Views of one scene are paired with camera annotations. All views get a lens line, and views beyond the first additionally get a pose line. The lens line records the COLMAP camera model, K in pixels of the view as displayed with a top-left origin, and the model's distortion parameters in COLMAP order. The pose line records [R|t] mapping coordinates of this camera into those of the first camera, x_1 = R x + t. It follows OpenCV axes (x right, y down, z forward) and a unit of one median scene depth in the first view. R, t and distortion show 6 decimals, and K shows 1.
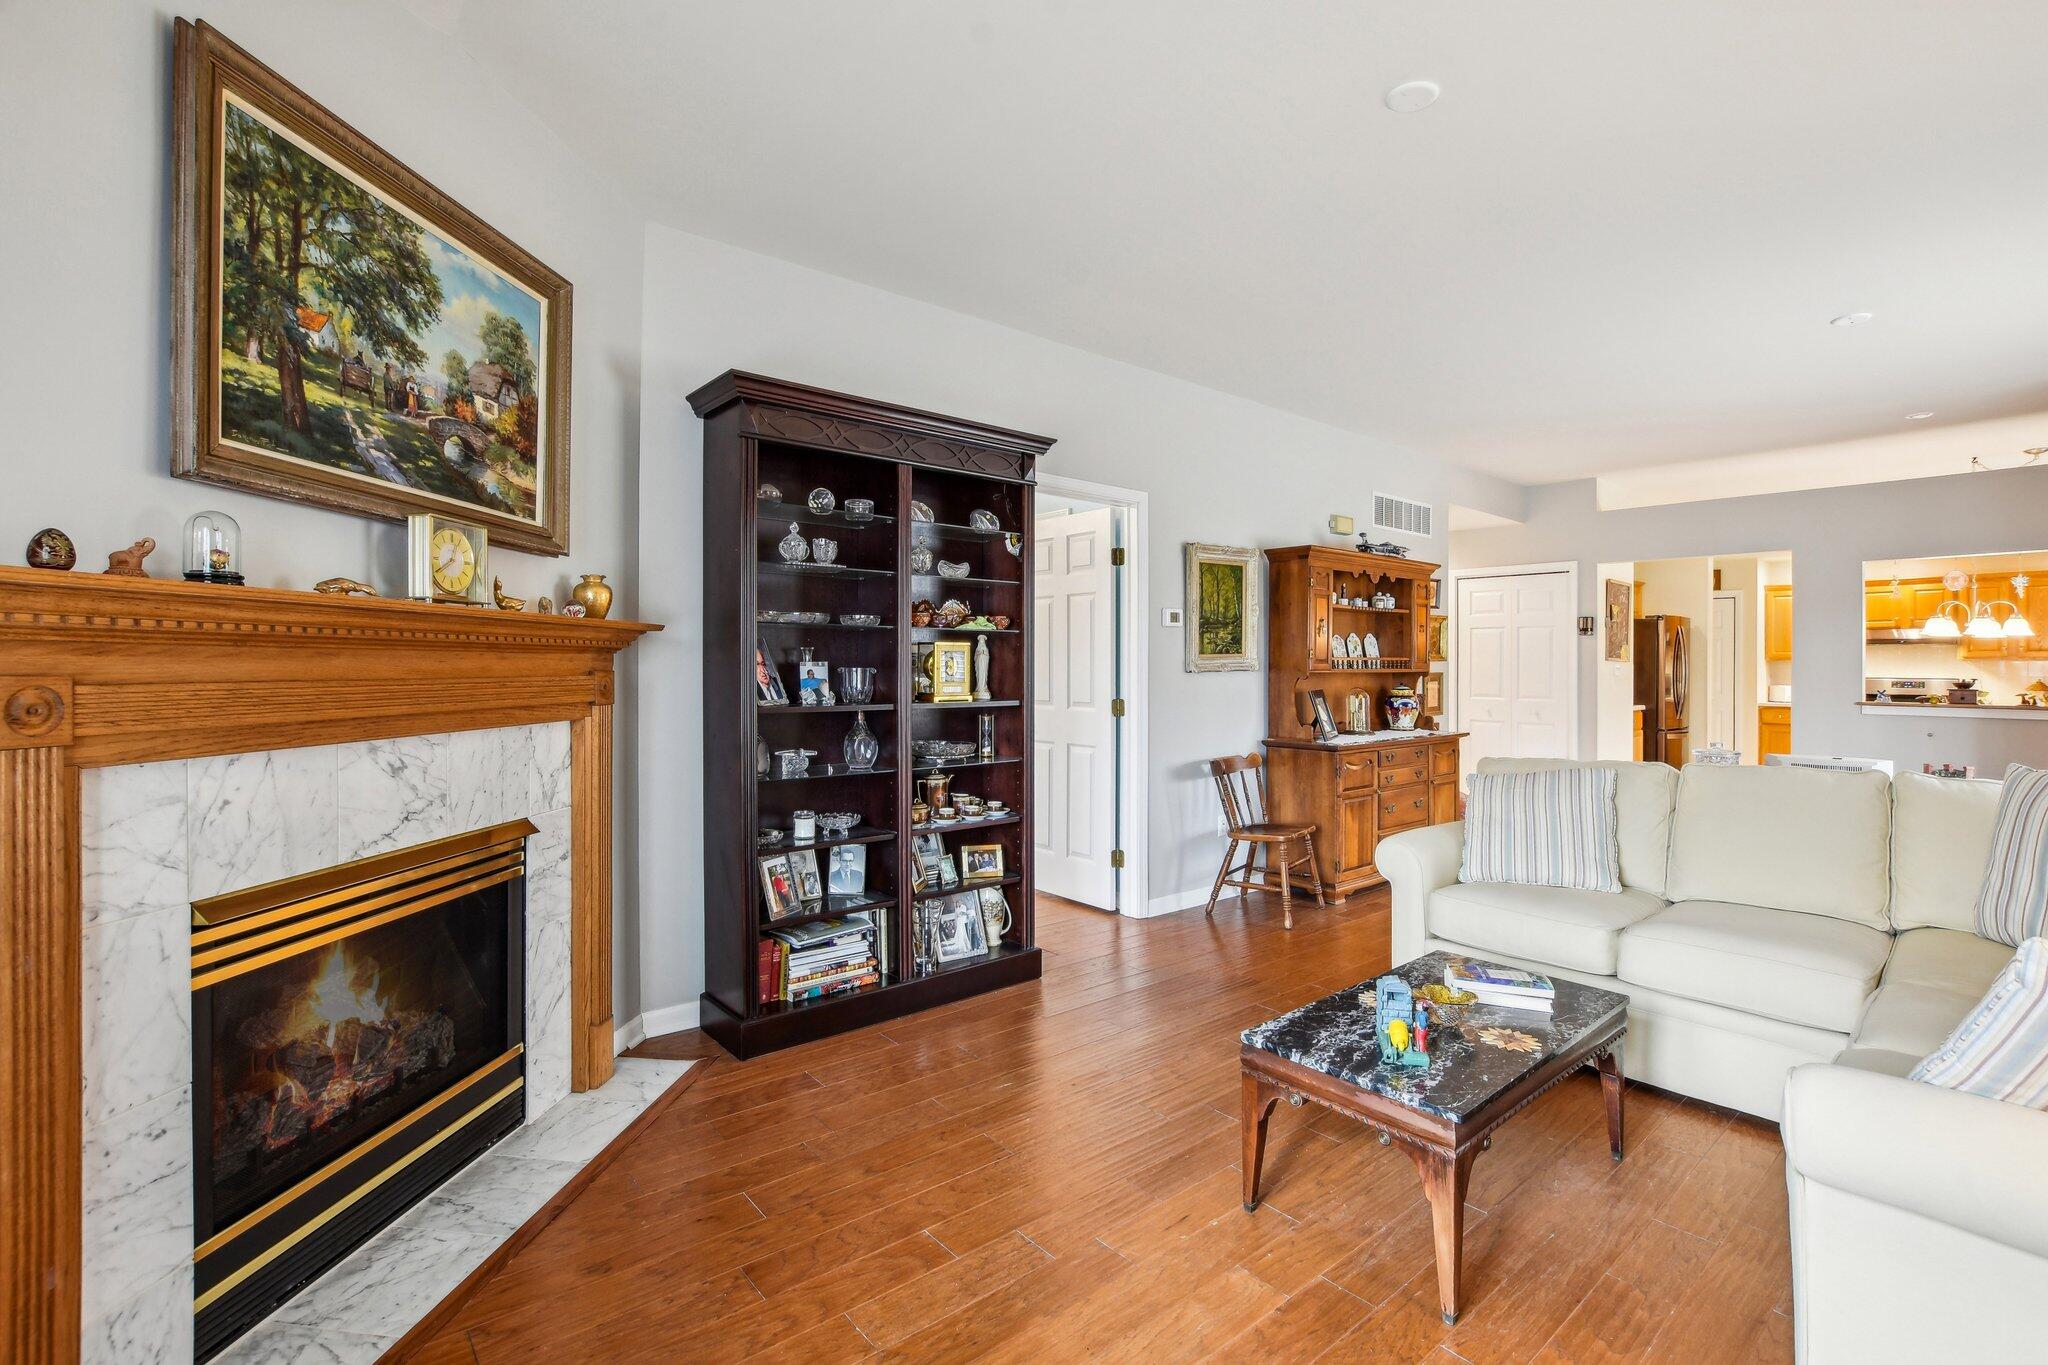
lens RADIAL K [[928.2, 0, 1033.2], [0, 928.2, 682.0], [0, 0, 1]] dist [-0.025257, 0.000539]
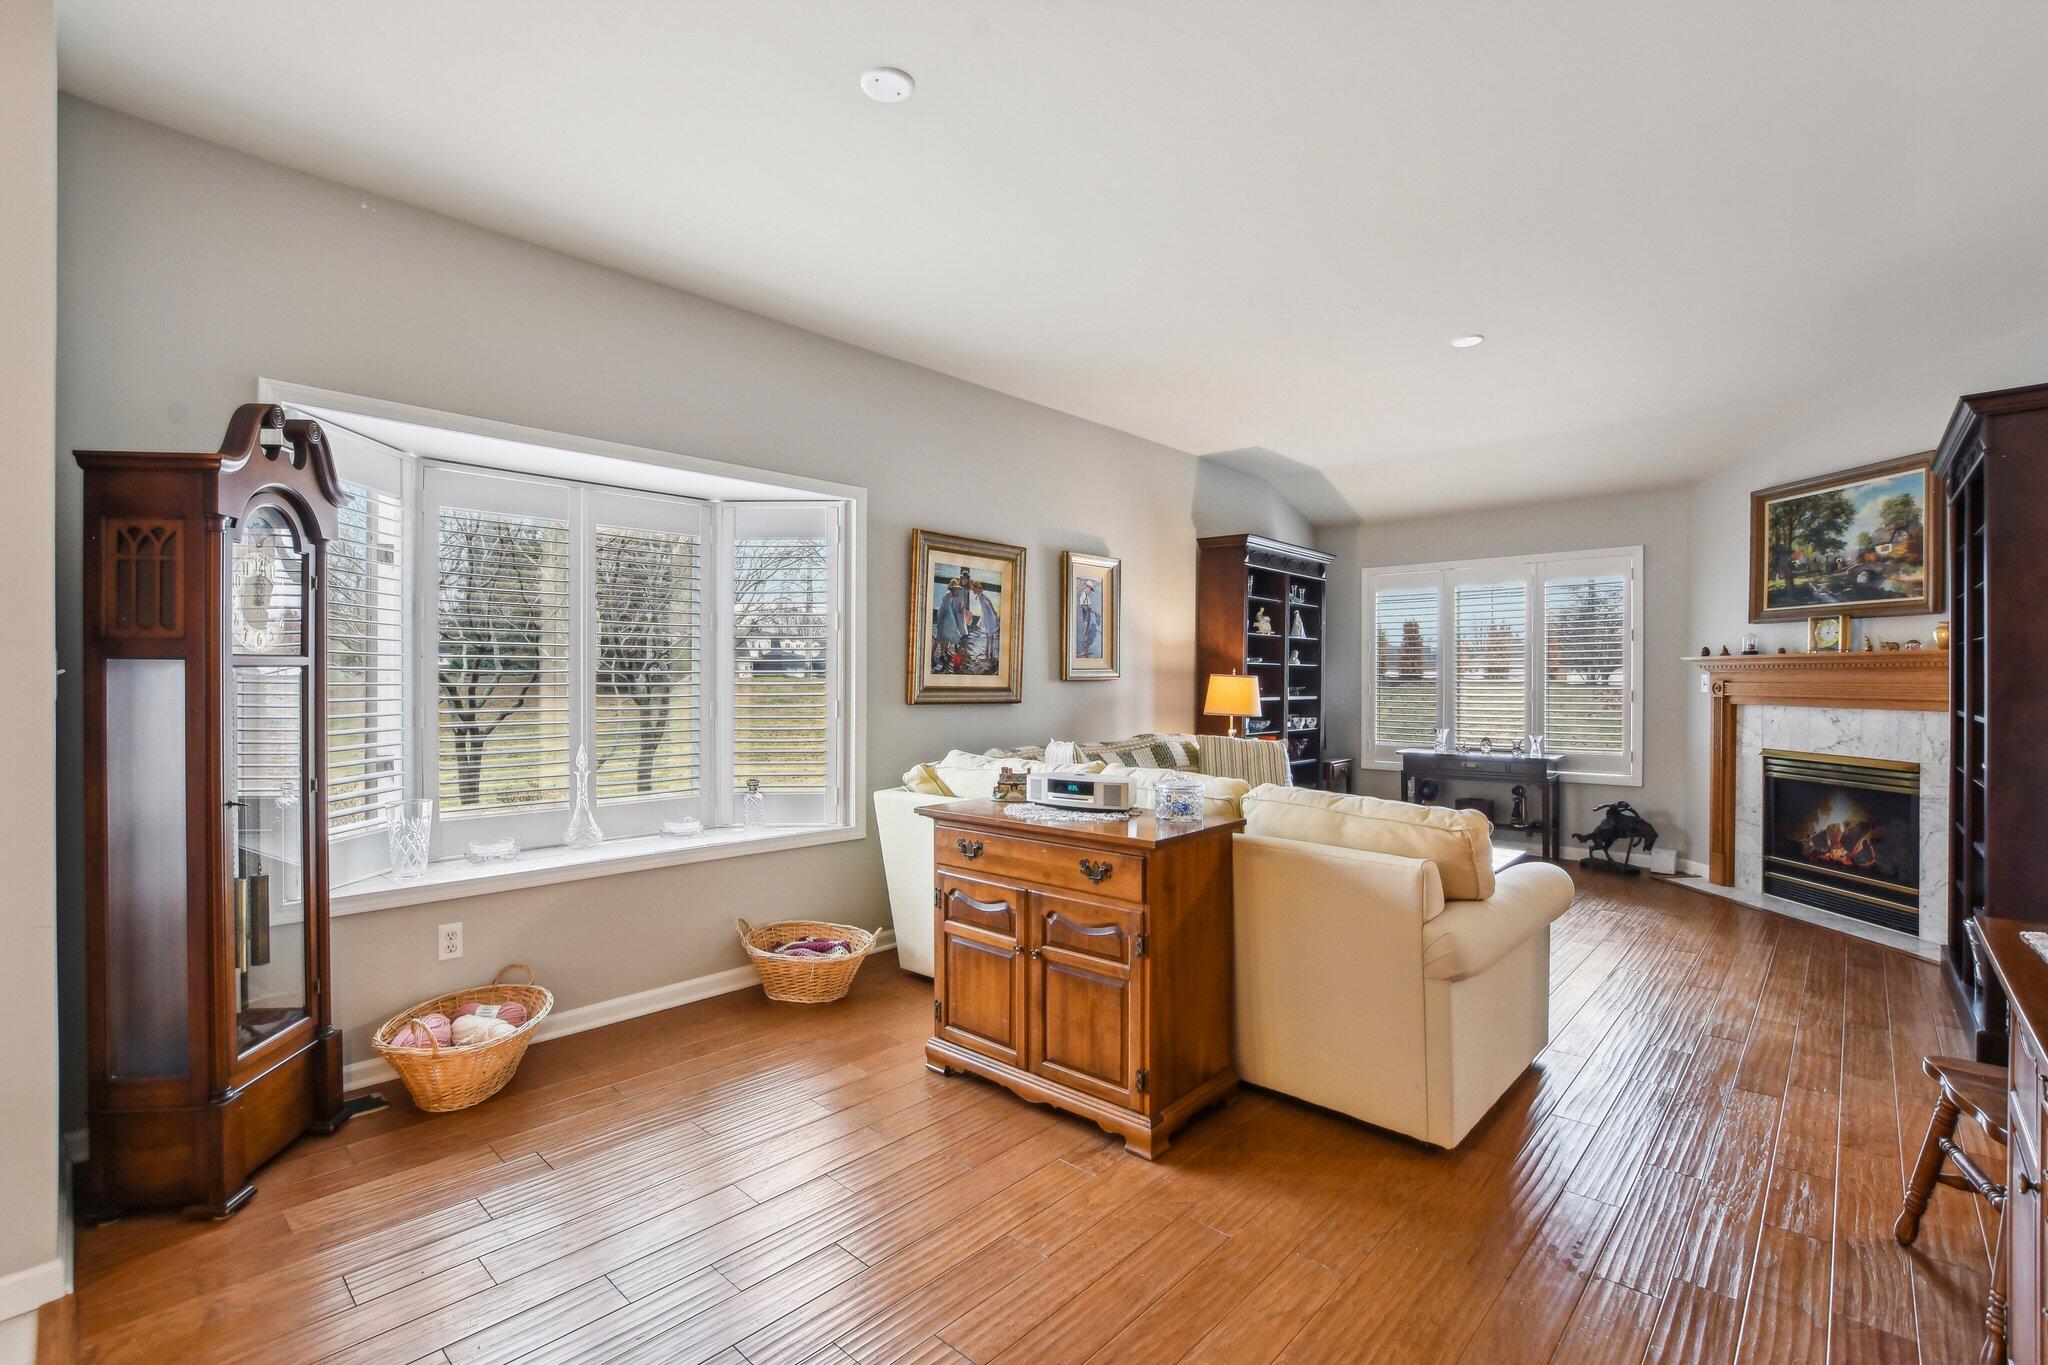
lens RADIAL K [[923.4, 0, 1027.0], [0, 923.4, 678.4], [0, 0, 1]] dist [-0.039083, 0.008659]
pose [[-0.992294, -0.005326, -0.123788, 1.682872], [-0.007632, 0.999806, 0.018160, -0.043336], [0.123668, 0.018965, -0.992142, 3.047766]]
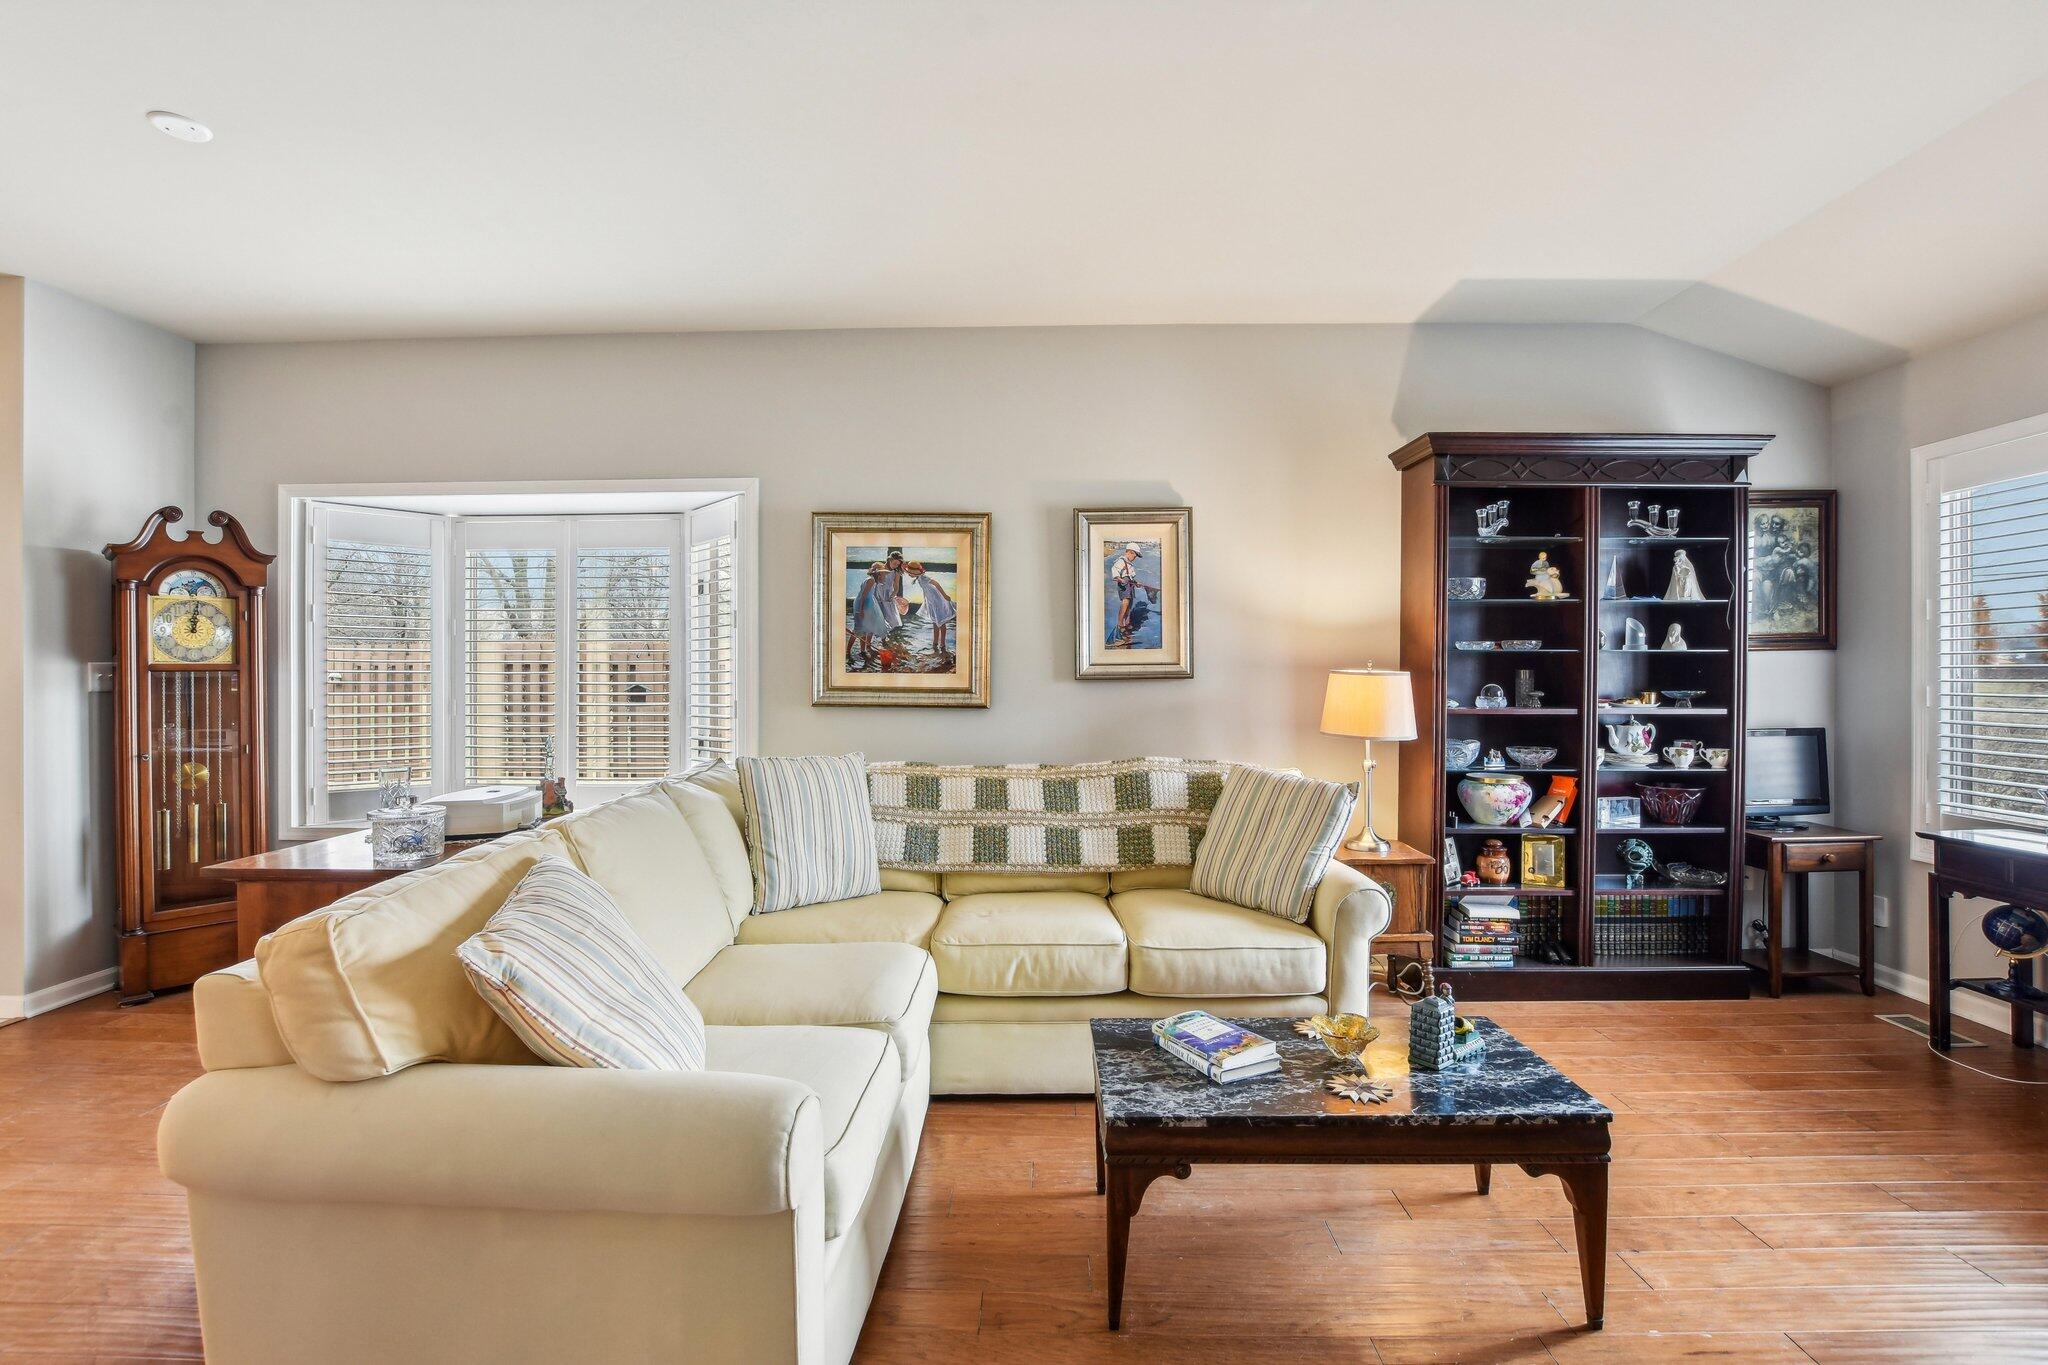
lens RADIAL K [[928.2, 0, 1033.2], [0, 928.2, 682.0], [0, 0, 1]] dist [-0.025257, 0.000539]
pose [[-0.752948, -0.004459, 0.658065, 0.114705], [0.011048, 0.999750, 0.019415, -0.026416], [-0.657988, 0.021889, -0.752710, 2.088268]]
